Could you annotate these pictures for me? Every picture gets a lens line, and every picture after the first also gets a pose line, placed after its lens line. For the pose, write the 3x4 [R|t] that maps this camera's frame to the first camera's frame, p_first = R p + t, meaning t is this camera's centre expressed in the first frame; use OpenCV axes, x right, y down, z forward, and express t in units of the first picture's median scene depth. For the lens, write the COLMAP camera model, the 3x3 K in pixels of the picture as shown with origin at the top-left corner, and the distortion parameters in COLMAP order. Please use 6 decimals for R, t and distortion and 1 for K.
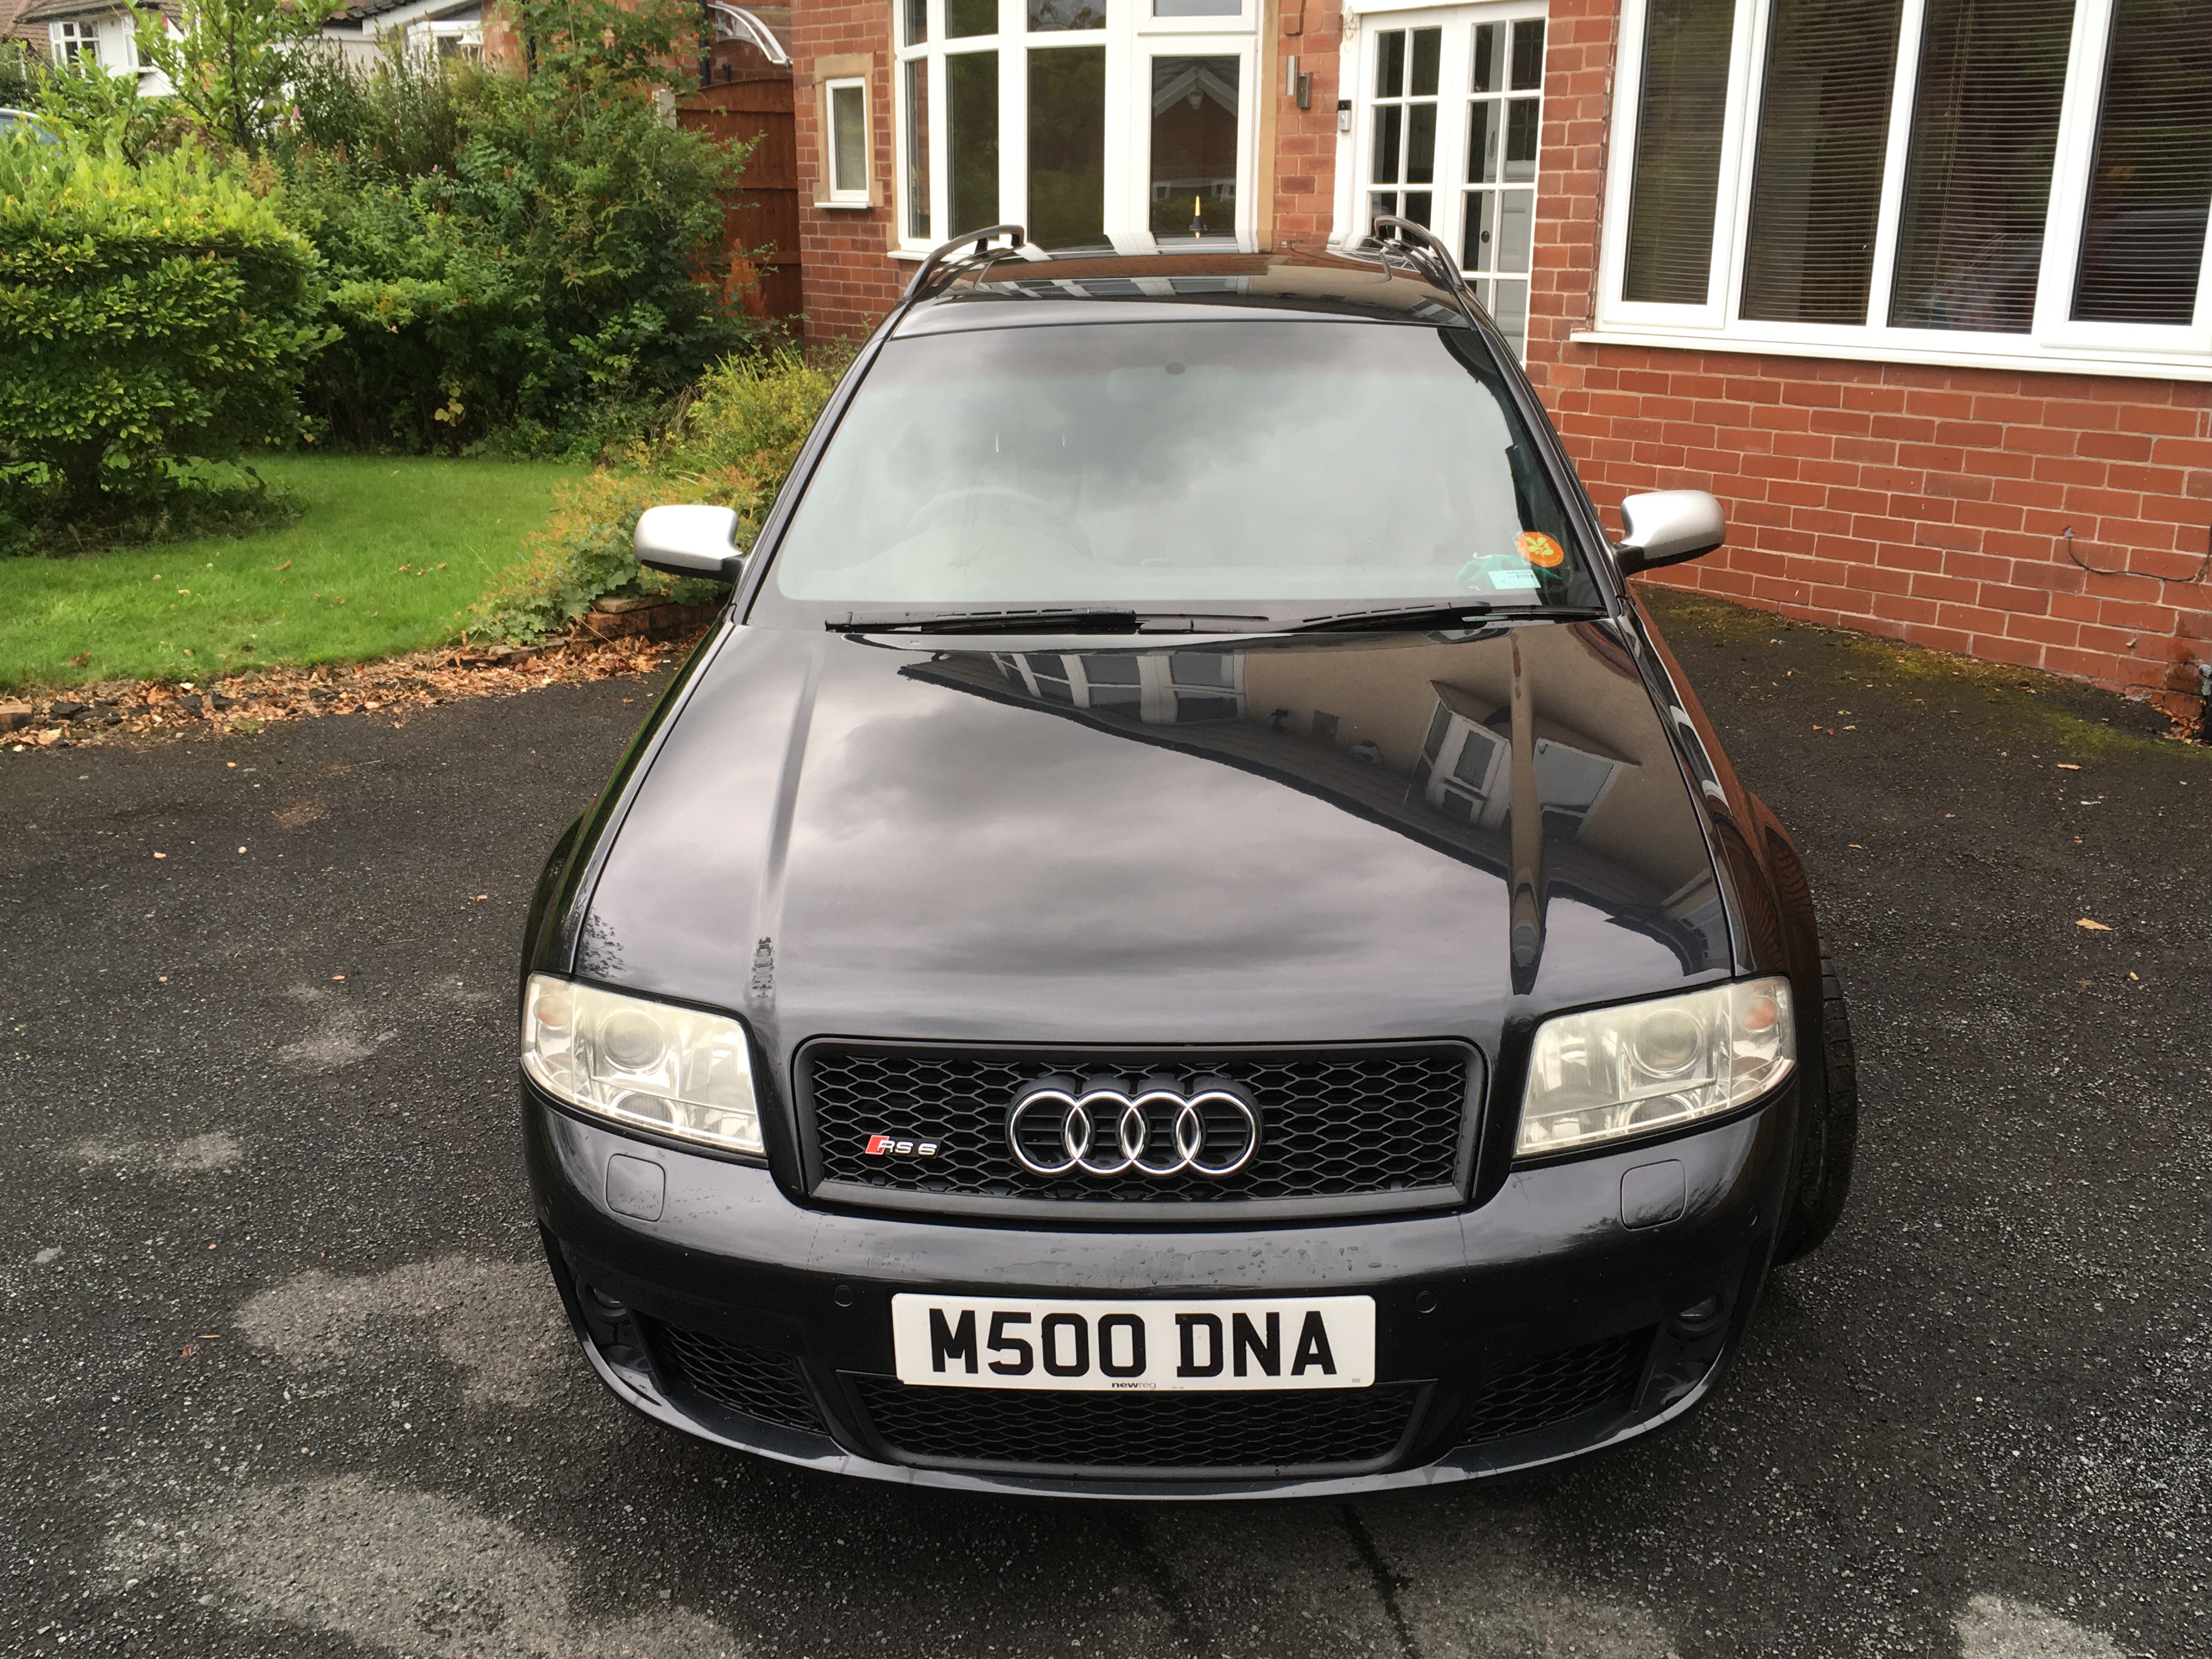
lens RADIAL K [[2037.2, 0, 1116.1], [0, 2037.2, 830.6], [0, 0, 1]] dist [0.032539, 0.000000]
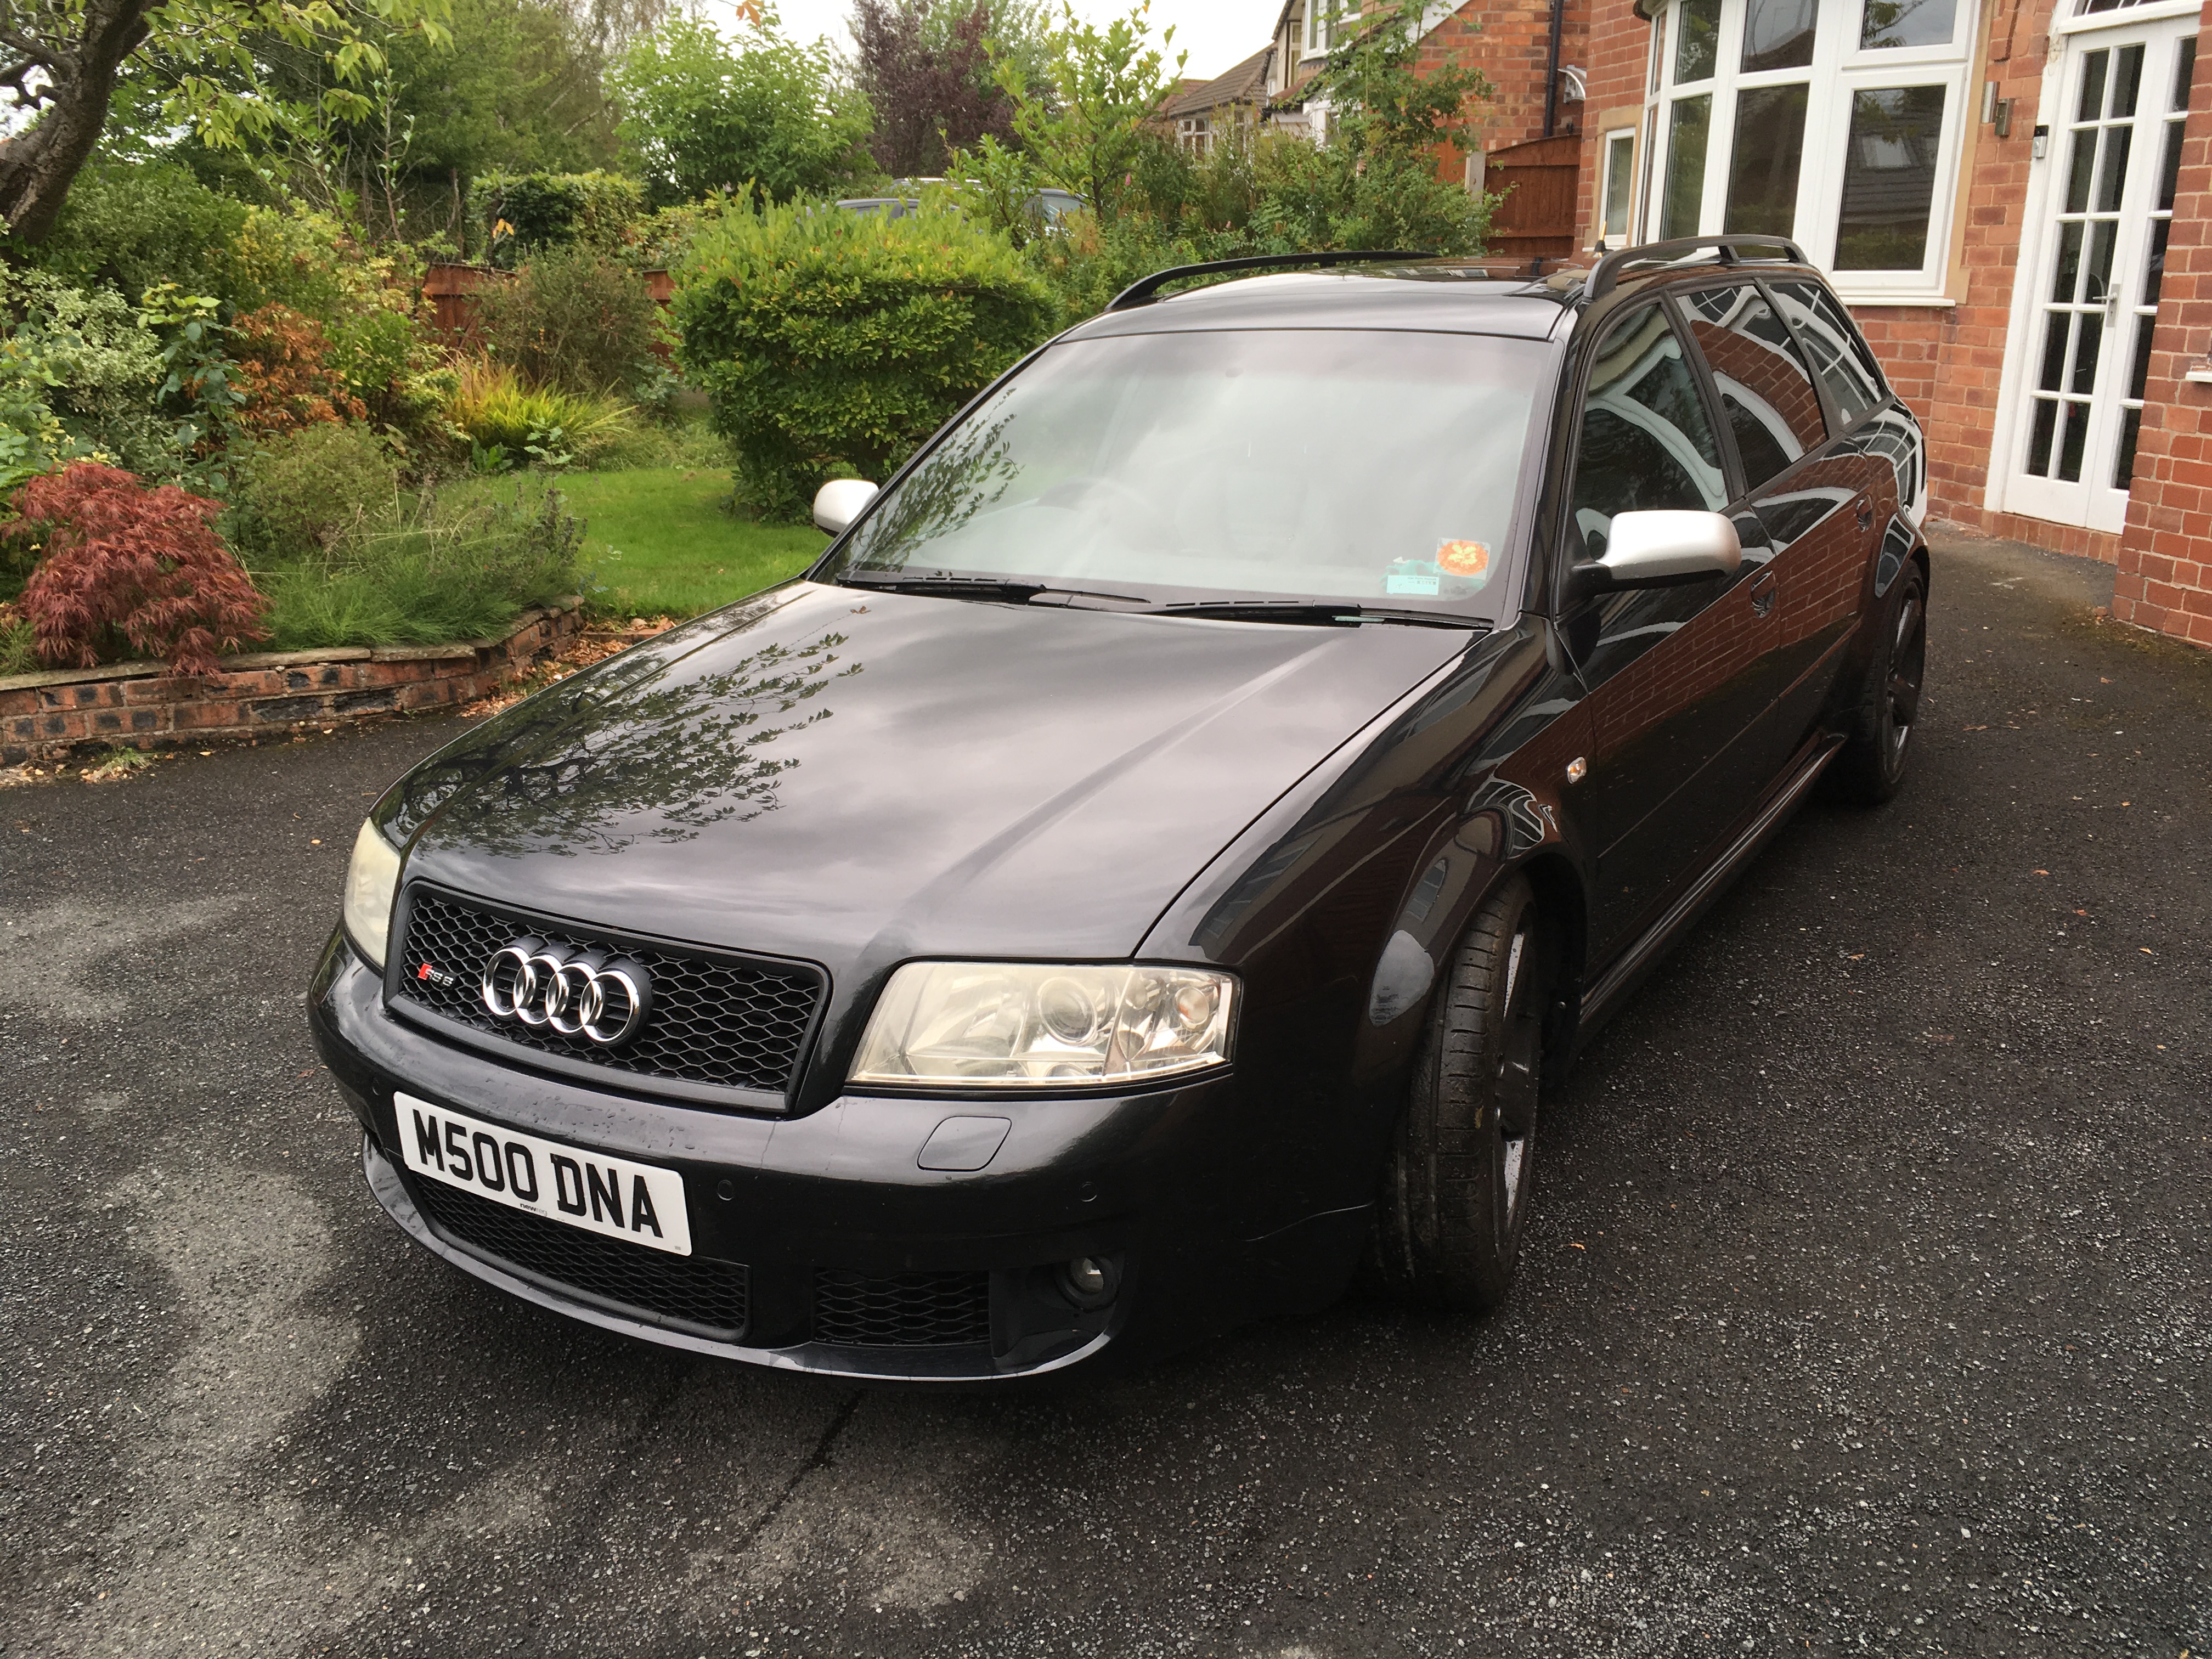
lens RADIAL K [[1864.7, 0, 1116.8], [0, 1864.7, 824.5], [0, 0, 1]] dist [0.047086, -0.050093]
pose [[0.877636, 0.130118, -0.461328, 0.223178], [-0.132713, 0.990787, 0.026977, -0.005704], [0.460589, 0.037548, 0.886819, 0.056075]]
